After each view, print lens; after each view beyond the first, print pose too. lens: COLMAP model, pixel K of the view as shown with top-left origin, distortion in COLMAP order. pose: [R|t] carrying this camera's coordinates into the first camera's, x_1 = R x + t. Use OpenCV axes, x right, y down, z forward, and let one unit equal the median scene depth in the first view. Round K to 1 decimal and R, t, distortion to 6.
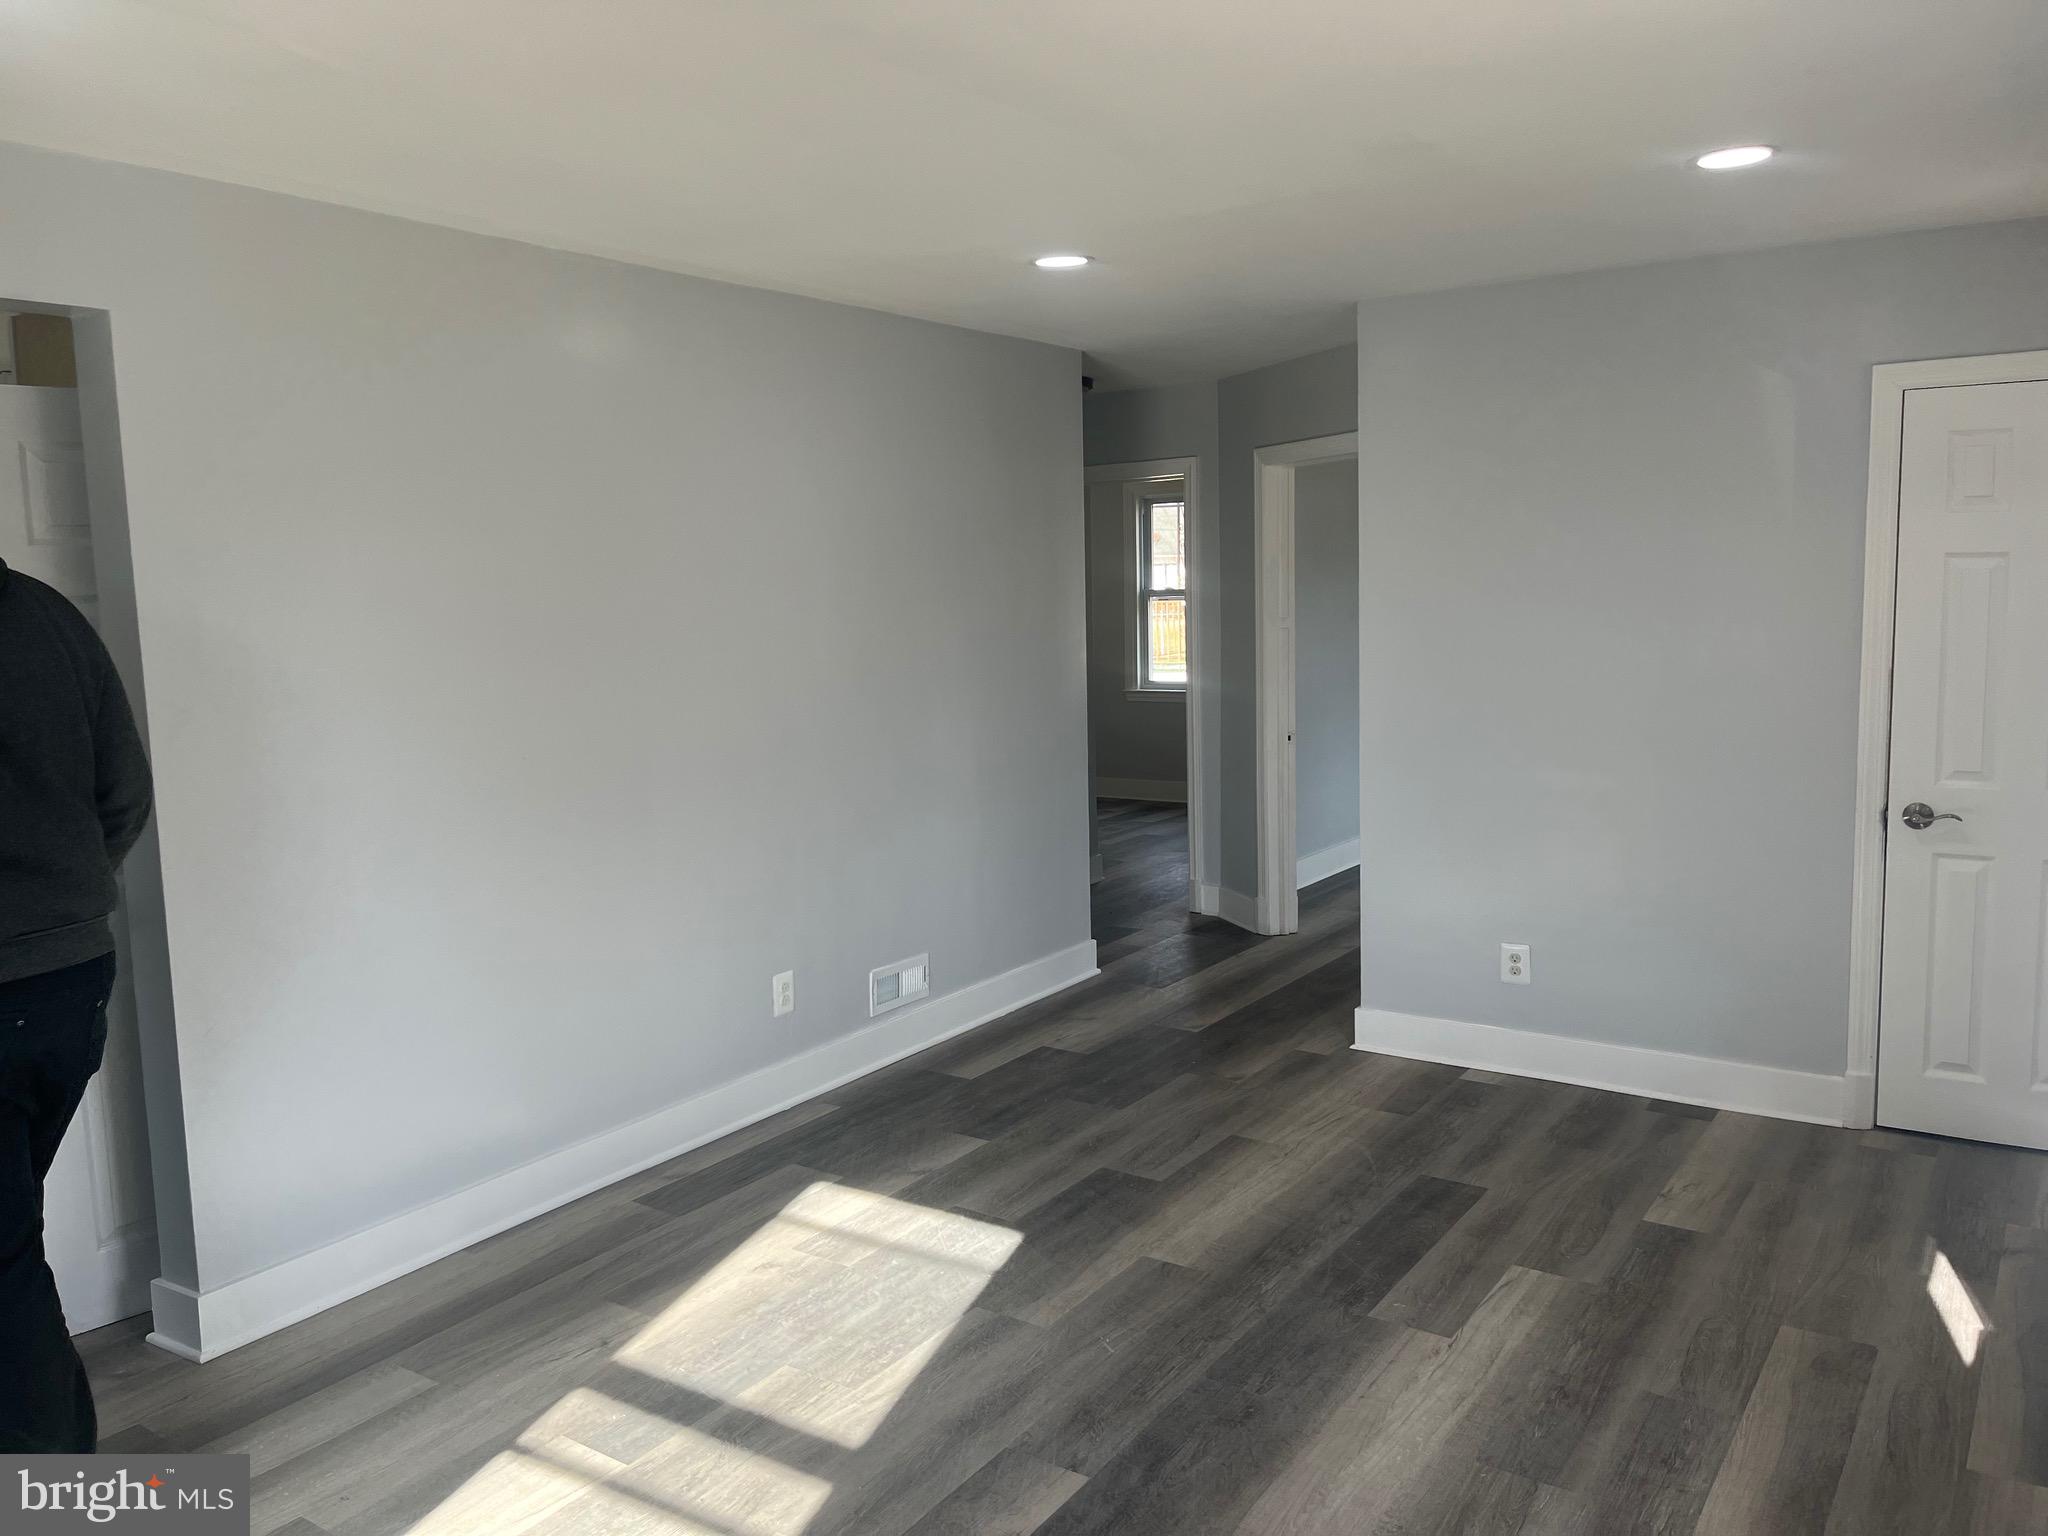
lens RADIAL K [[1548.3, 0, 1024.0], [0, 1548.3, 768.0], [0, 0, 1]] dist [0.054276, -0.052797]
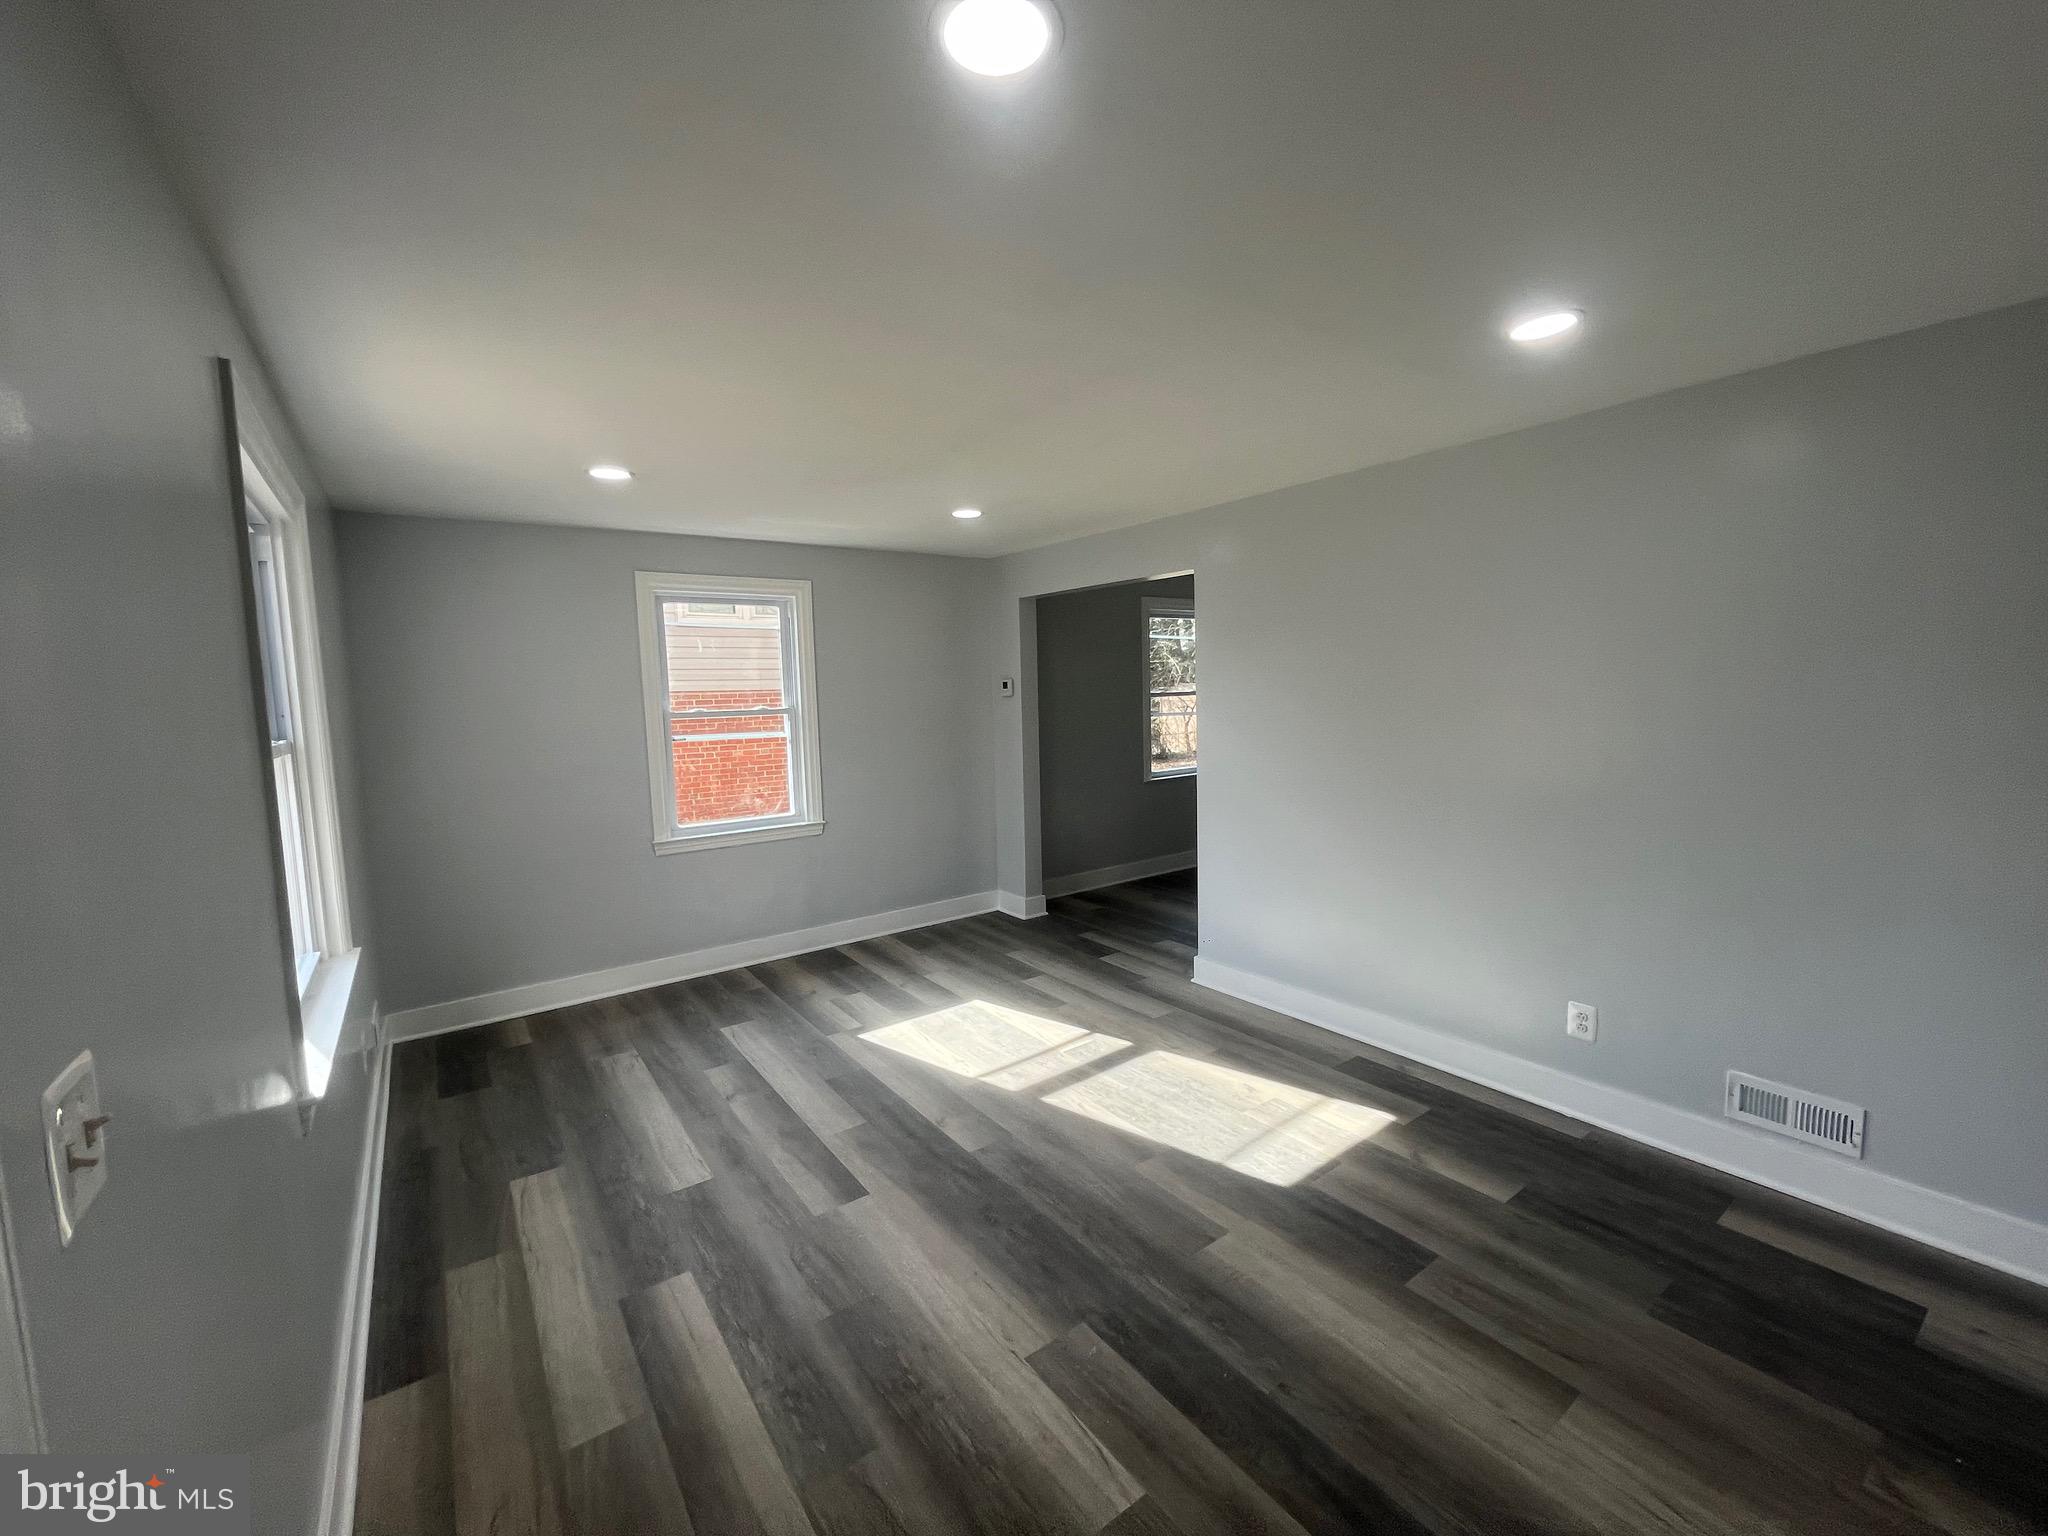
lens RADIAL K [[836.4, 0, 1024.0], [0, 836.4, 768.0], [0, 0, 1]] dist [-0.001879, 0.000331]
pose [[-0.338378, 0.123848, -0.932825, 0.702548], [-0.079495, 0.983995, 0.159478, -0.137963], [0.937646, 0.128119, -0.323117, 1.017945]]
